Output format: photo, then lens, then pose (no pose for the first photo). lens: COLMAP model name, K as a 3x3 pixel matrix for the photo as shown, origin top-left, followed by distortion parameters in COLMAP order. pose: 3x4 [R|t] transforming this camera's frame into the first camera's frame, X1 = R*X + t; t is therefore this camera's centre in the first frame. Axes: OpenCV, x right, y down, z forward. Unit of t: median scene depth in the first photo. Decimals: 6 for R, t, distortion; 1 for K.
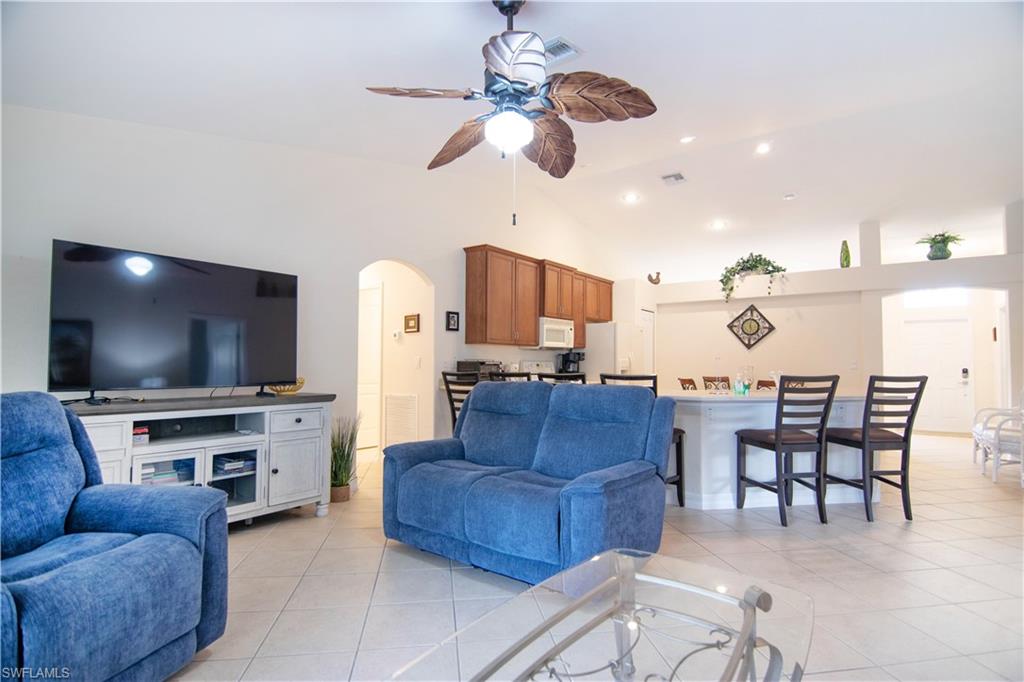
lens RADIAL K [[521.1, 0, 508.1], [0, 521.1, 345.0], [0, 0, 1]] dist [-0.003754, -0.013173]
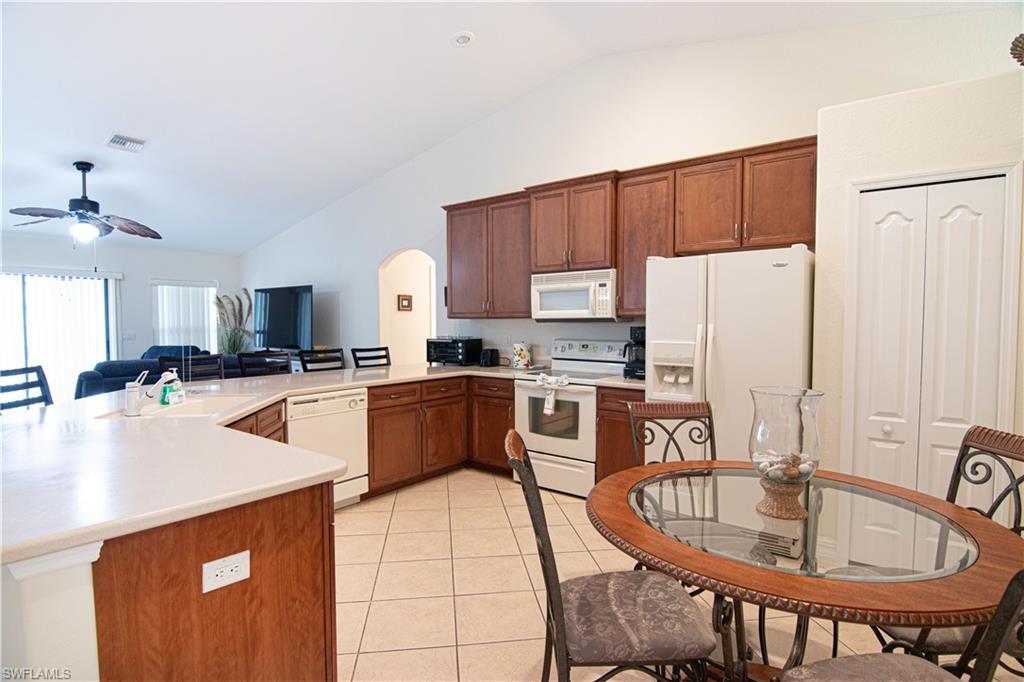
lens RADIAL K [[521.1, 0, 508.1], [0, 521.1, 345.0], [0, 0, 1]] dist [-0.003754, -0.013173]
pose [[-0.018312, 0.037536, -0.999127, 0.654912], [0.034951, 0.998708, 0.036880, 0.009800], [0.999221, -0.034245, -0.019601, 0.864023]]
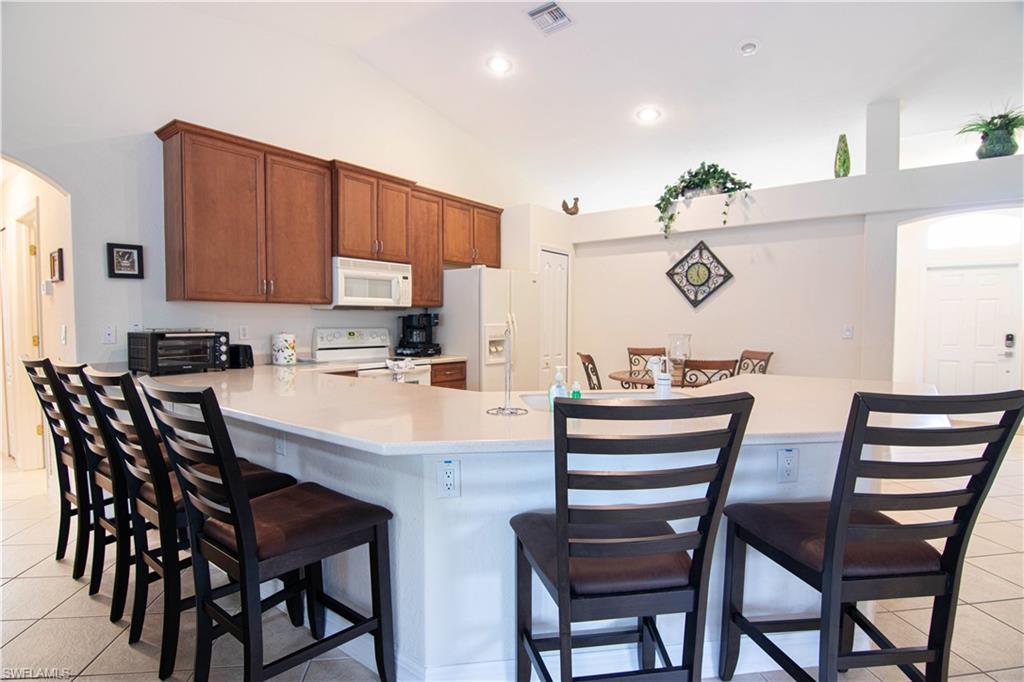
lens RADIAL K [[513.9, 0, 511.3], [0, 513.9, 345.8], [0, 0, 1]] dist [-0.004232, -0.011639]
pose [[0.999878, -0.002923, -0.015320, 0.248717], [0.004184, 0.996542, 0.082980, 0.001480], [0.015024, -0.083034, 0.996433, 0.346526]]
